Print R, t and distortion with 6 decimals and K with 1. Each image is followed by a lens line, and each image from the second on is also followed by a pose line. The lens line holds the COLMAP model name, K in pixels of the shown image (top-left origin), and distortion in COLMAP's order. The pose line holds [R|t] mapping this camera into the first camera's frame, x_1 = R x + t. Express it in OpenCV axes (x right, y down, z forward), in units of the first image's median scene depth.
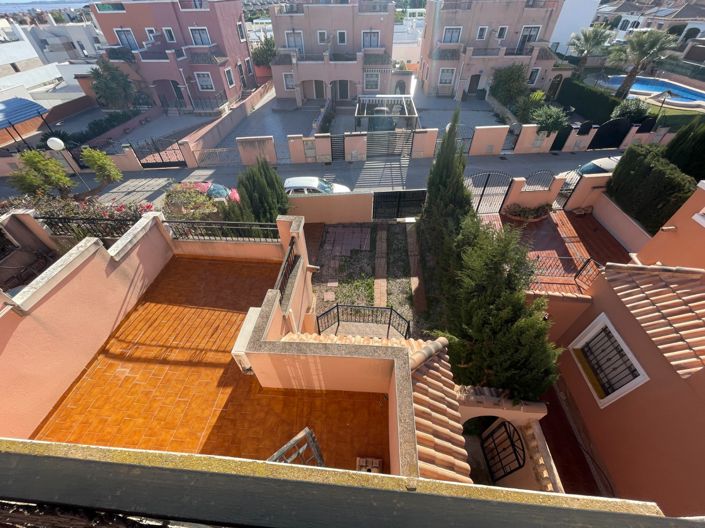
lens RADIAL K [[283.6, 0, 349.3], [0, 283.6, 264.1], [0, 0, 1]] dist [-0.005360, 0.000900]
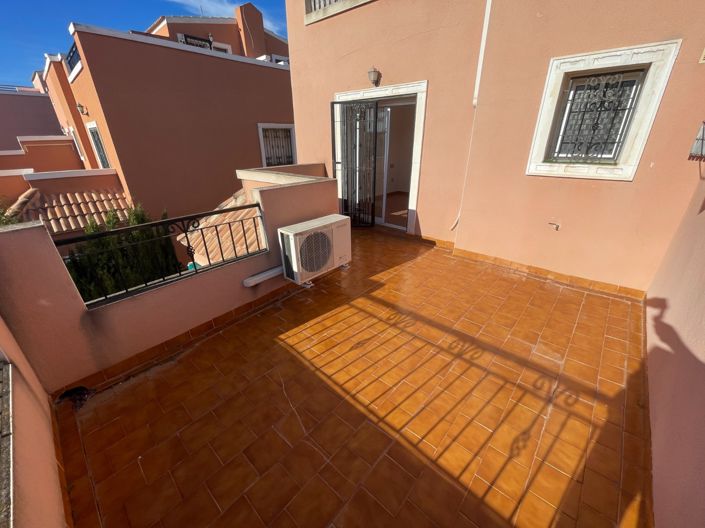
lens RADIAL K [[283.6, 0, 349.0], [0, 283.6, 262.3], [0, 0, 1]] dist [-0.005360, 0.000900]
pose [[-0.790095, -0.217819, 0.572979, -0.188870], [0.449503, 0.429653, 0.783164, -0.054058], [-0.416769, 0.876330, -0.241556, 0.272942]]
